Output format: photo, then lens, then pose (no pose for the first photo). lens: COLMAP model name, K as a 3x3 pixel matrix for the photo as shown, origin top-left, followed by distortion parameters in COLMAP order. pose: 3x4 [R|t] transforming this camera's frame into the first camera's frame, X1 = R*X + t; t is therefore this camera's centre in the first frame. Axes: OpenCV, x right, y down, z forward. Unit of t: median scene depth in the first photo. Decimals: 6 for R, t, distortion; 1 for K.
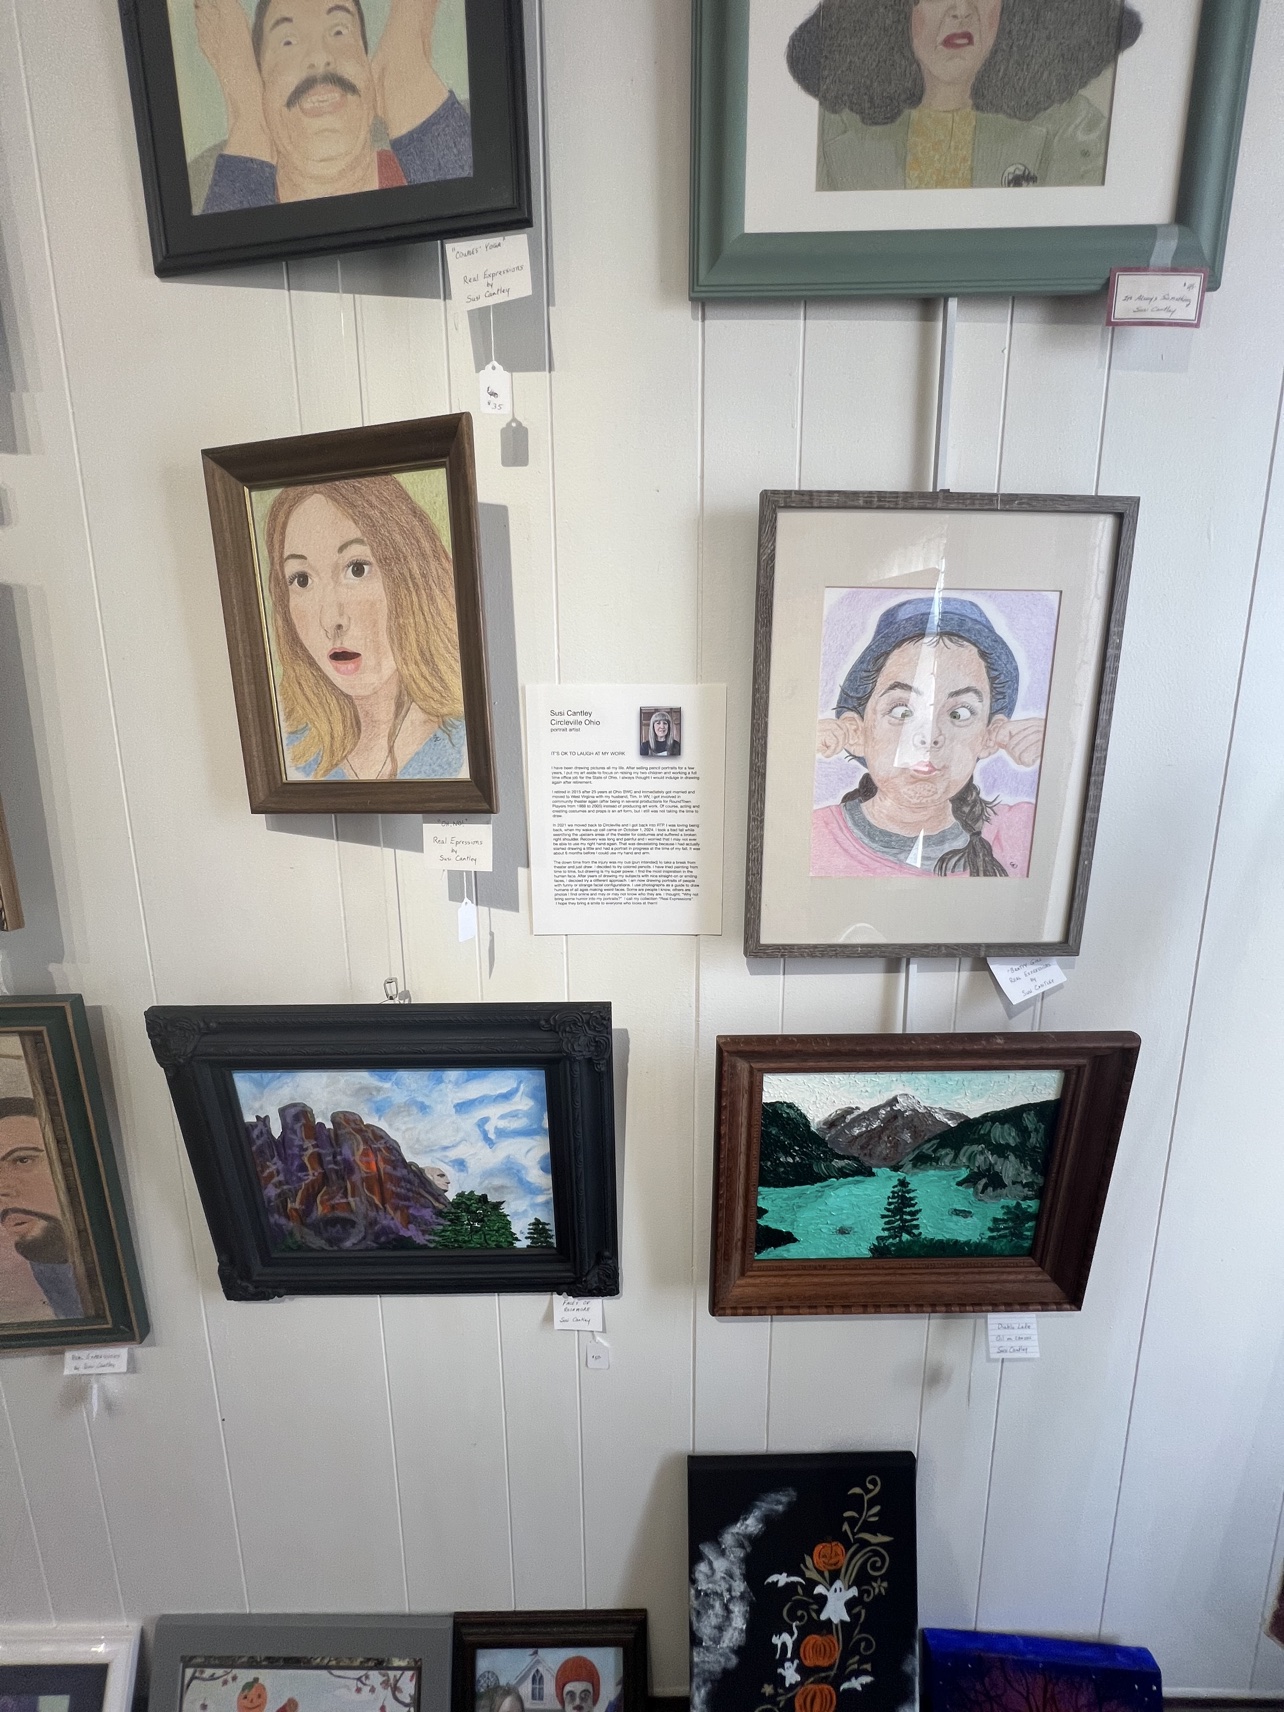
lens RADIAL K [[684.9, 0, 642.0], [0, 684.9, 856.0], [0, 0, 1]] dist [0.001434, -0.000327]
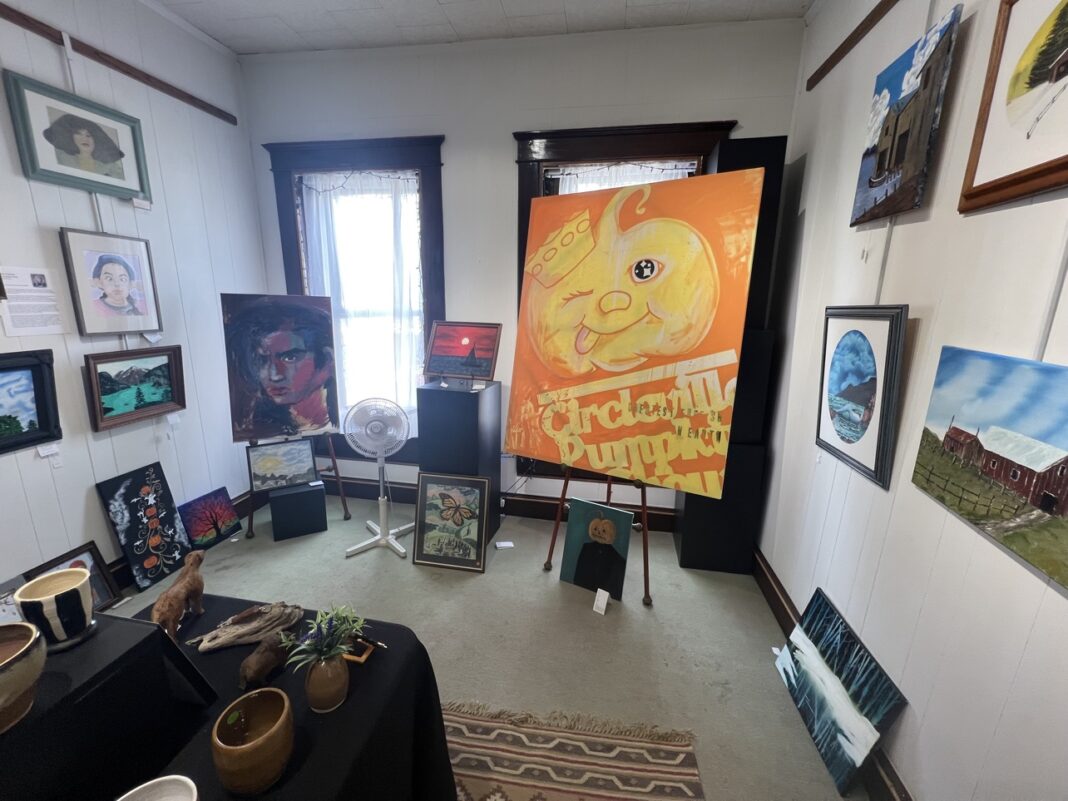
lens RADIAL K [[427.3, 0, 534.0], [0, 427.3, 400.5], [0, 0, 1]] dist [0.001434, -0.000327]
pose [[0.175638, -0.218950, 0.959798, -1.858794], [0.150493, 0.969466, 0.193616, 0.412568], [-0.972884, 0.110436, 0.203226, -2.054952]]
